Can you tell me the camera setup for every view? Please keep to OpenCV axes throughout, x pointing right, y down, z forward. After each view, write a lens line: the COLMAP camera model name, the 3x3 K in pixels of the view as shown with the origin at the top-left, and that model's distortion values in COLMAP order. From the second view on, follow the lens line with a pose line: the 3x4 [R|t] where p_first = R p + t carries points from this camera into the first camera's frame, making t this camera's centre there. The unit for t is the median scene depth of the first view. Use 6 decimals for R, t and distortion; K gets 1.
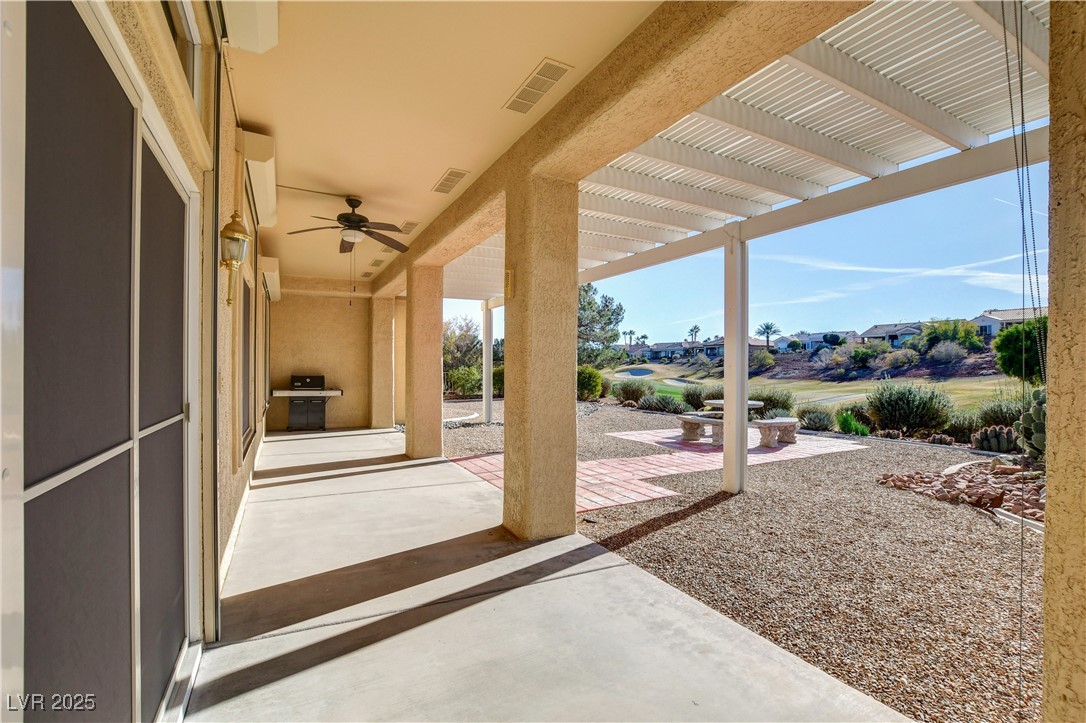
lens RADIAL K [[478.4, 0, 544.9], [0, 478.4, 366.5], [0, 0, 1]] dist [0.001380, 0.000484]
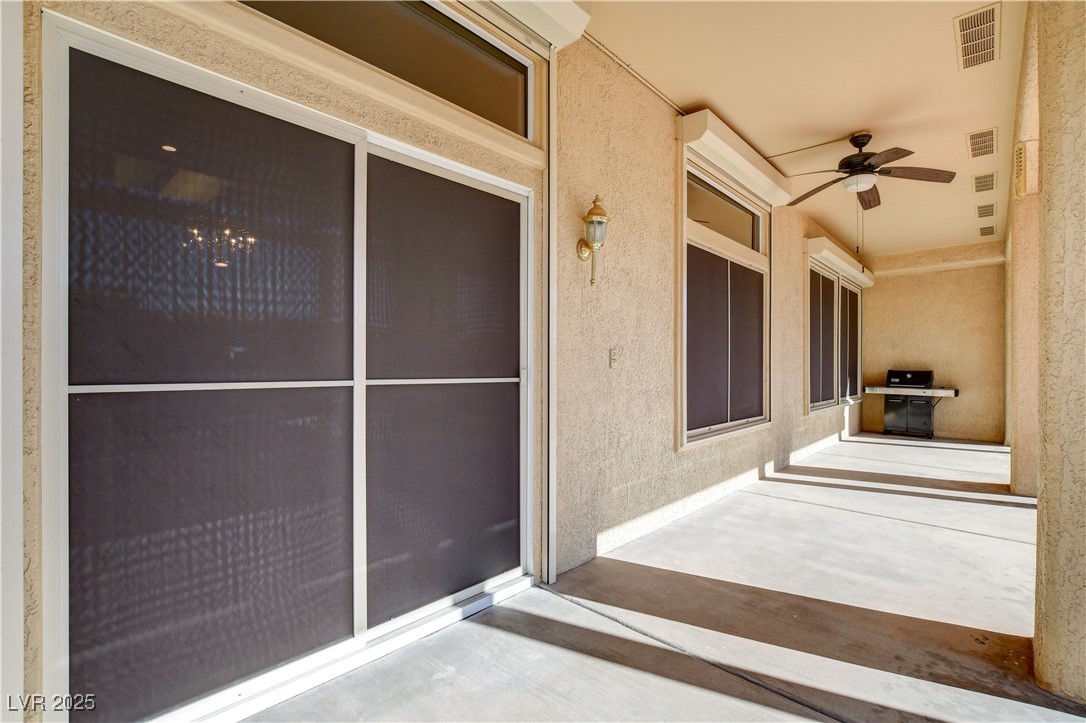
lens RADIAL K [[490.7, 0, 543.9], [0, 490.7, 362.9], [0, 0, 1]] dist [-0.005635, 0.000193]
pose [[0.364469, -0.005749, -0.931198, 0.208202], [0.000302, 0.999982, -0.006055, 0.034680], [0.931215, 0.001925, 0.364465, 0.311251]]
